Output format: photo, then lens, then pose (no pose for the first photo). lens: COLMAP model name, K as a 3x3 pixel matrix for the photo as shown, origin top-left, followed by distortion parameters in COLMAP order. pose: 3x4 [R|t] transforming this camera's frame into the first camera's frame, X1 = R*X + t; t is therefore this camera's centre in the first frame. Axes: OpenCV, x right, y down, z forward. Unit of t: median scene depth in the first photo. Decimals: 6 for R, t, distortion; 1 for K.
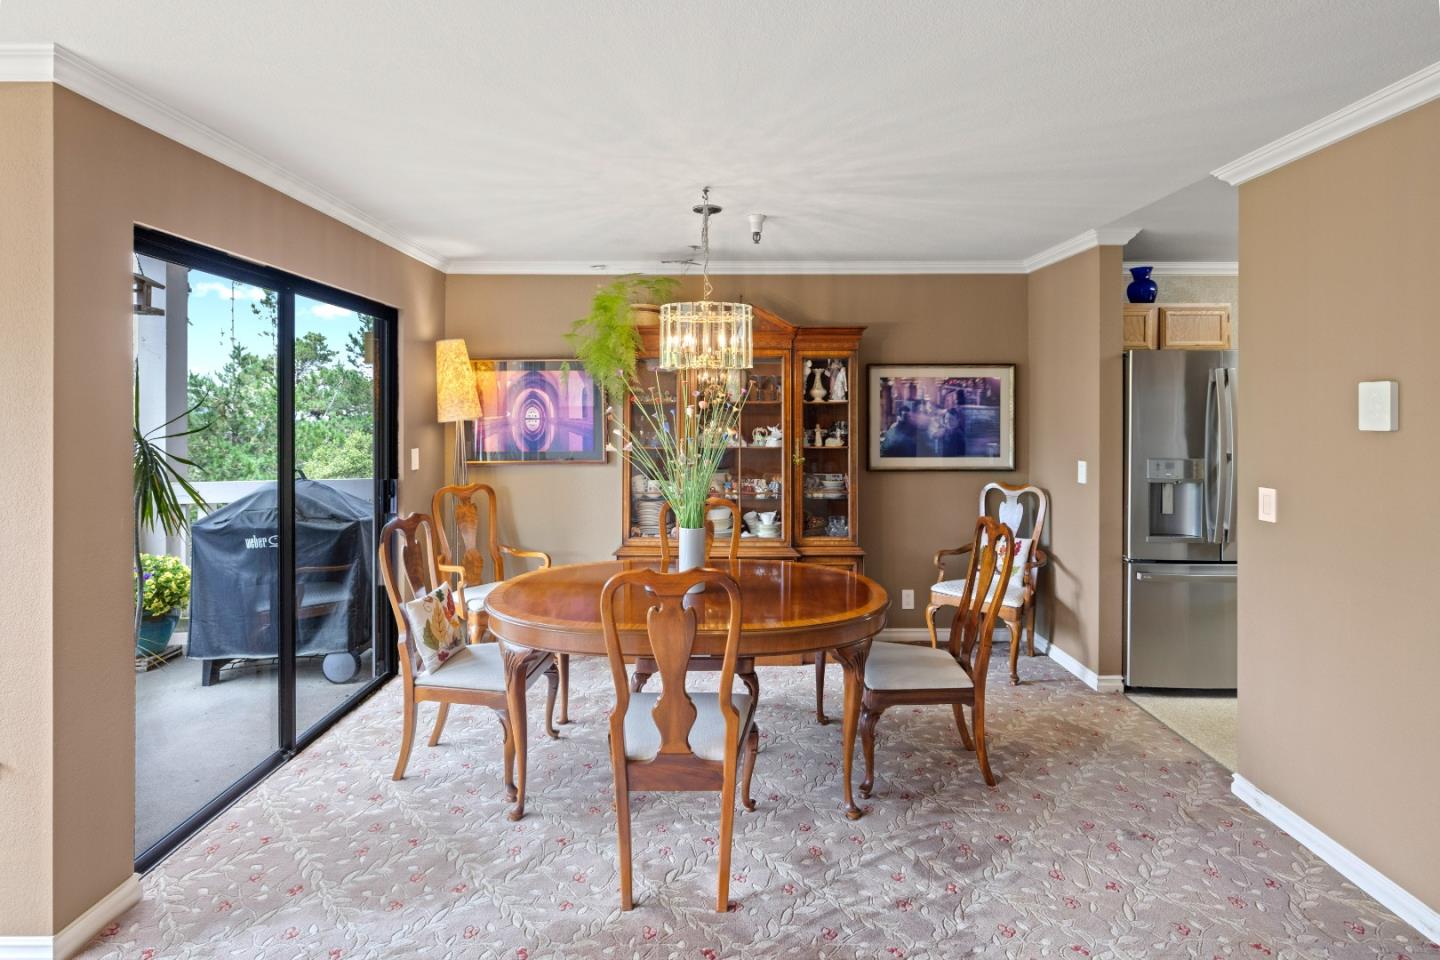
lens RADIAL K [[704.1, 0, 721.1], [0, 704.1, 418.0], [0, 0, 1]] dist [-0.002991, 0.000079]
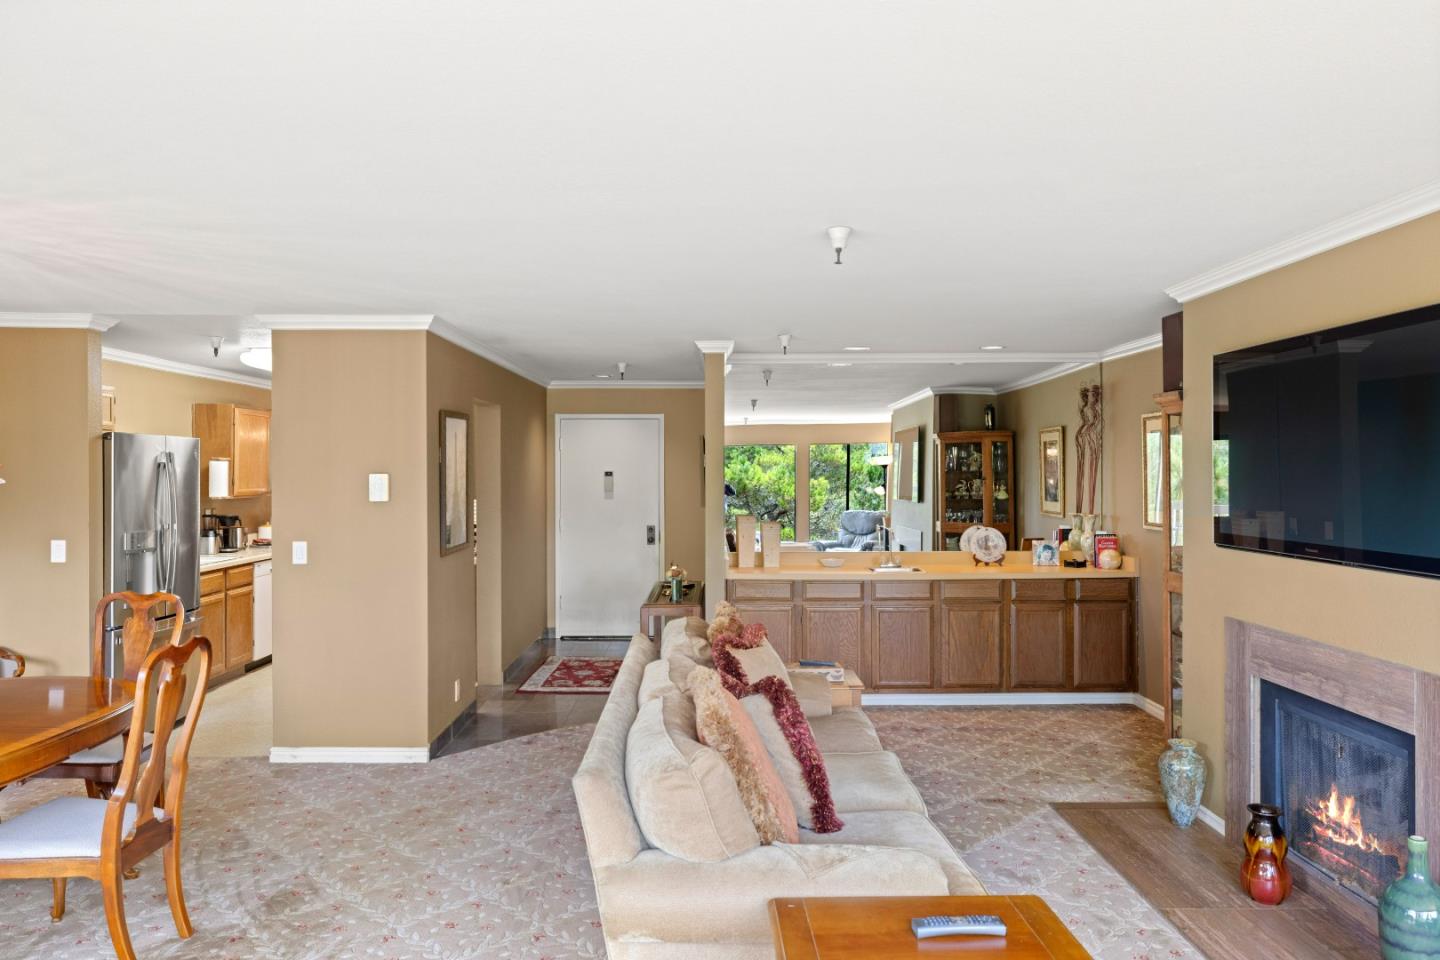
lens RADIAL K [[981.6, 0, 729.0], [0, 981.6, 474.0], [0, 0, 1]] dist [-0.003215, 0.008894]
pose [[-0.010530, -0.001095, 0.999944, -0.787971], [0.006013, 0.999981, 0.001159, -0.024323], [-0.999926, 0.006025, -0.010523, 0.064517]]
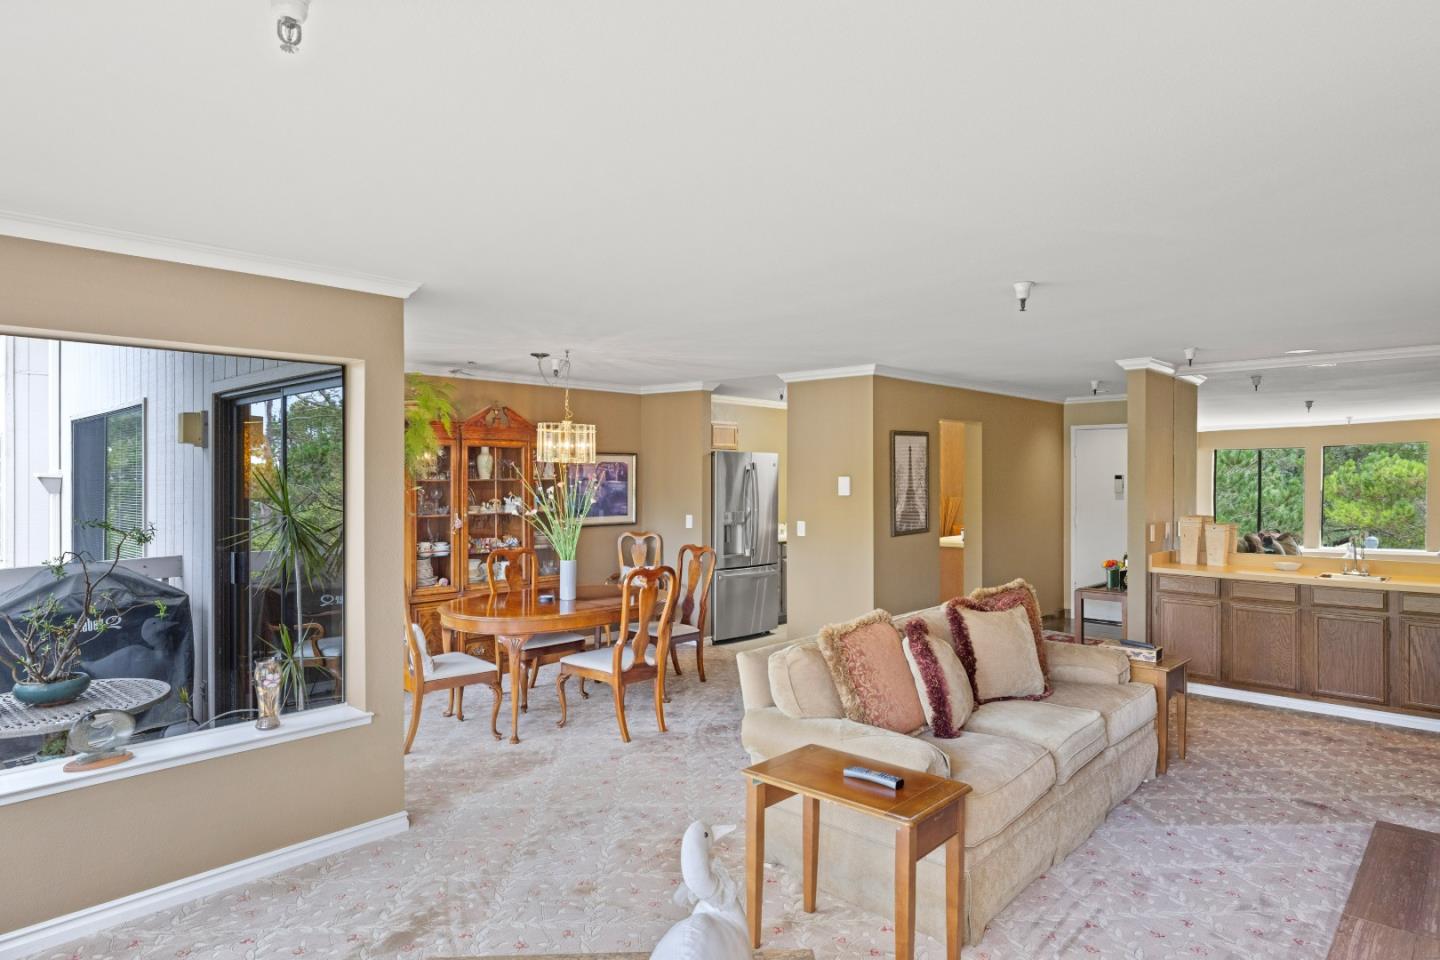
lens RADIAL K [[863.6, 0, 721.2], [0, 863.6, 477.9], [0, 0, 1]] dist [0.004788, -0.000297]
pose [[0.682371, -0.000904, 0.731006, -0.853127], [0.003300, 0.999993, -0.001844, -0.021150], [-0.730999, 0.003670, 0.682369, -0.422837]]
